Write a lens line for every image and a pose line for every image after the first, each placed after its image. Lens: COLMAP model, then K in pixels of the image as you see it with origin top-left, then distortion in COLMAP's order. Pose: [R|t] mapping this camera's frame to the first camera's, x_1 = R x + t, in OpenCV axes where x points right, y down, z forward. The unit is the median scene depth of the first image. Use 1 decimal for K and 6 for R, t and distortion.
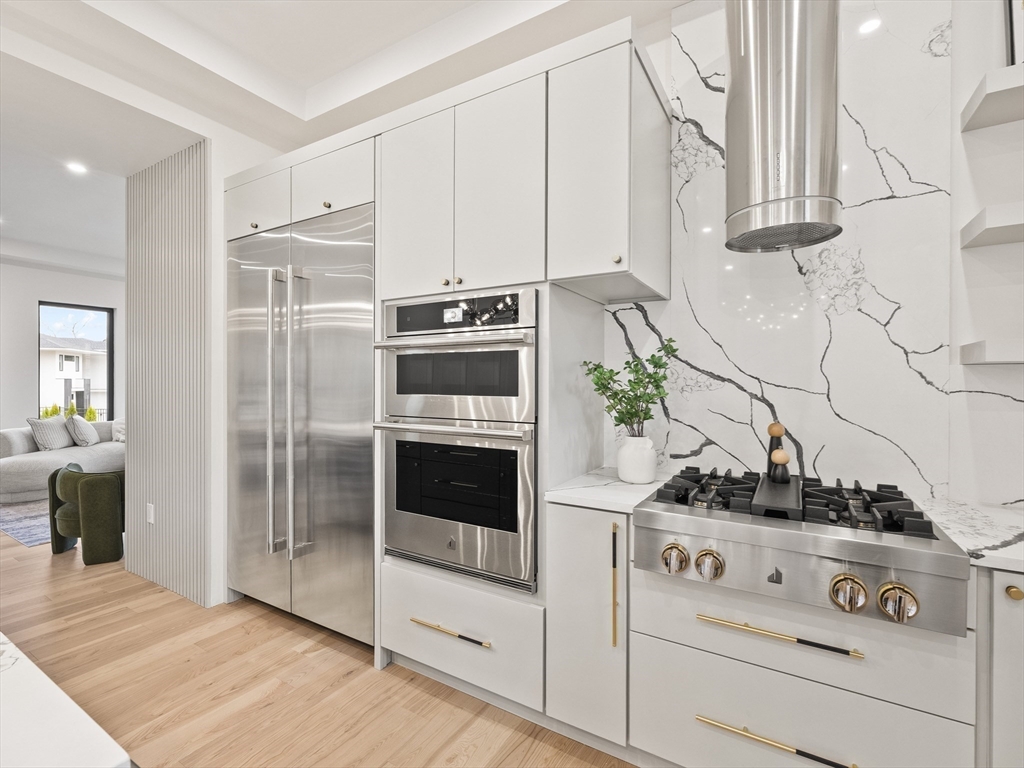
lens RADIAL K [[471.5, 0, 512.0], [0, 471.5, 384.0], [0, 0, 1]] dist [0.001967, 0.000181]
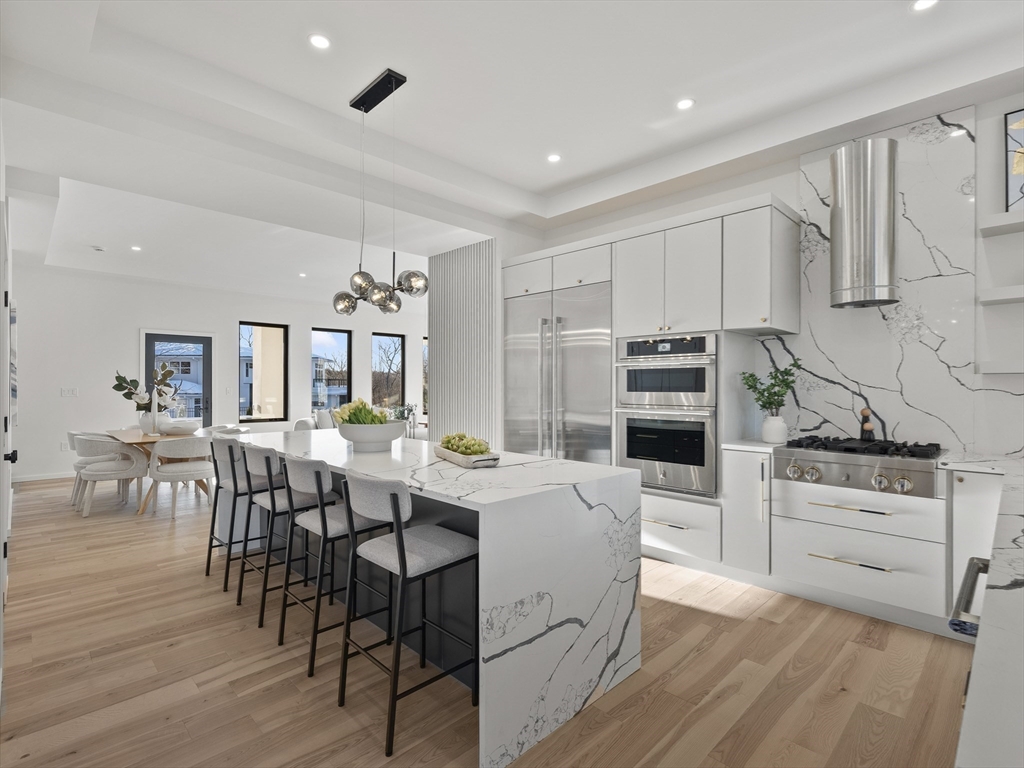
lens RADIAL K [[497.4, 0, 514.3], [0, 497.4, 387.1], [0, 0, 1]] dist [-0.002178, 0.000133]
pose [[0.969220, 0.000151, -0.246198, -0.212956], [-0.002283, 0.999962, -0.008371, 0.022754], [0.246187, 0.008676, 0.969183, -0.976107]]
